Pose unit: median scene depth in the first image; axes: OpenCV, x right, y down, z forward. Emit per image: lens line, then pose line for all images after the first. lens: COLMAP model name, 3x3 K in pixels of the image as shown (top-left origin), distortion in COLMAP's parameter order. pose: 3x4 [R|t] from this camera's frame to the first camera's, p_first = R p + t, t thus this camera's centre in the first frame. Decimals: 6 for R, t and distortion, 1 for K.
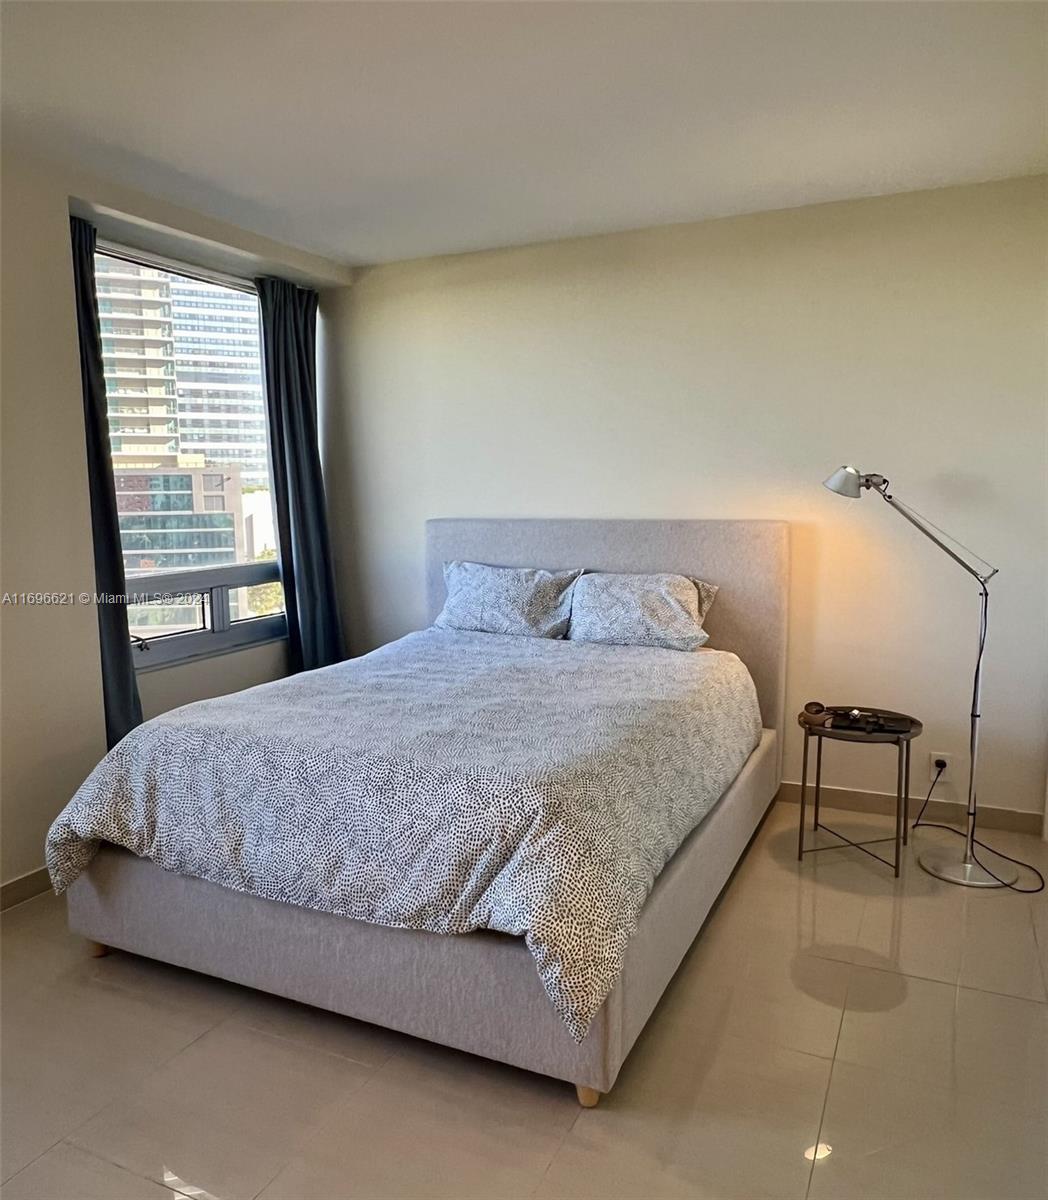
lens RADIAL K [[903.7, 0, 522.2], [0, 903.7, 624.5], [0, 0, 1]] dist [0.000171, -0.001610]
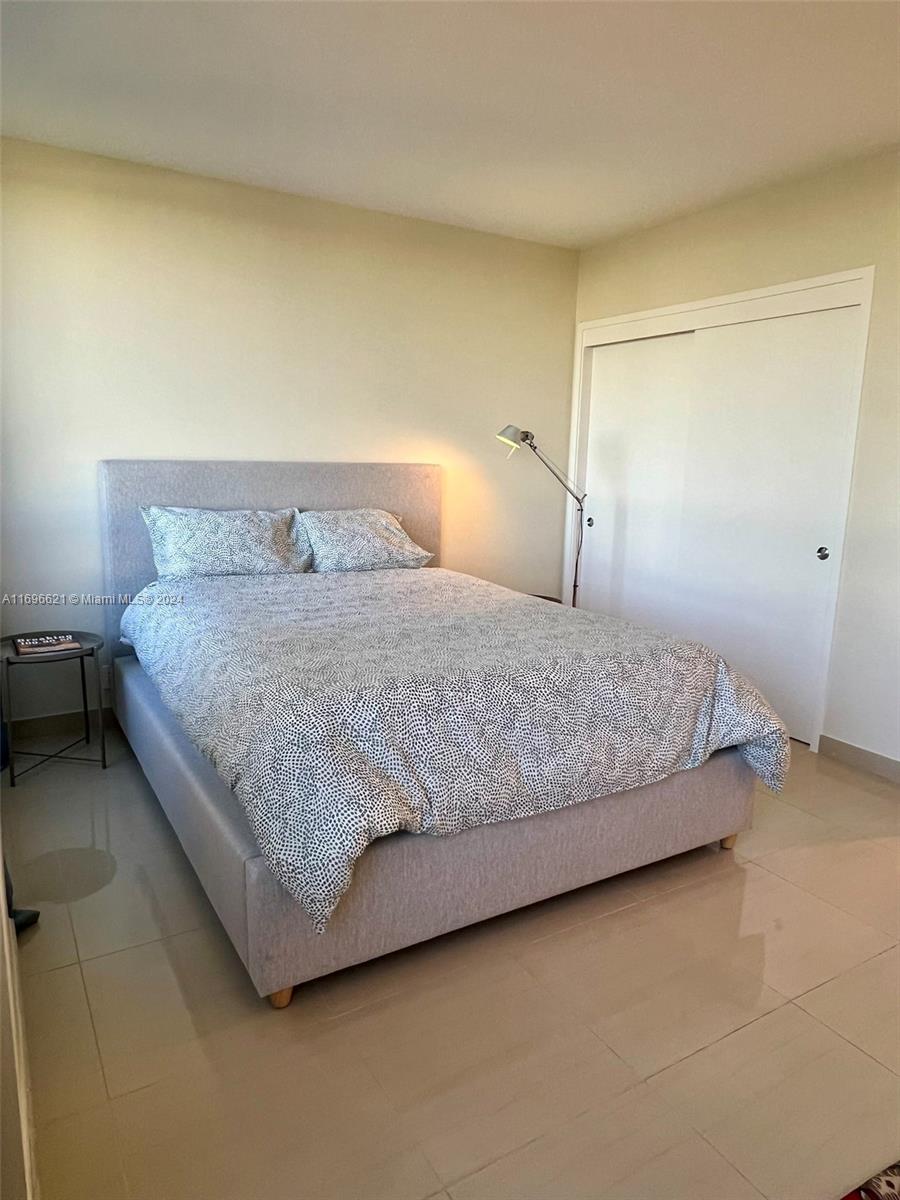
lens RADIAL K [[765.3, 0, 450.0], [0, 765.3, 600.0], [0, 0, 1]] dist [0.000854, 0.000165]
pose [[0.552061, -0.133527, 0.823043, -0.637647], [0.097589, 0.990657, 0.095261, -0.022795], [-0.828073, 0.027730, 0.559934, 0.358163]]
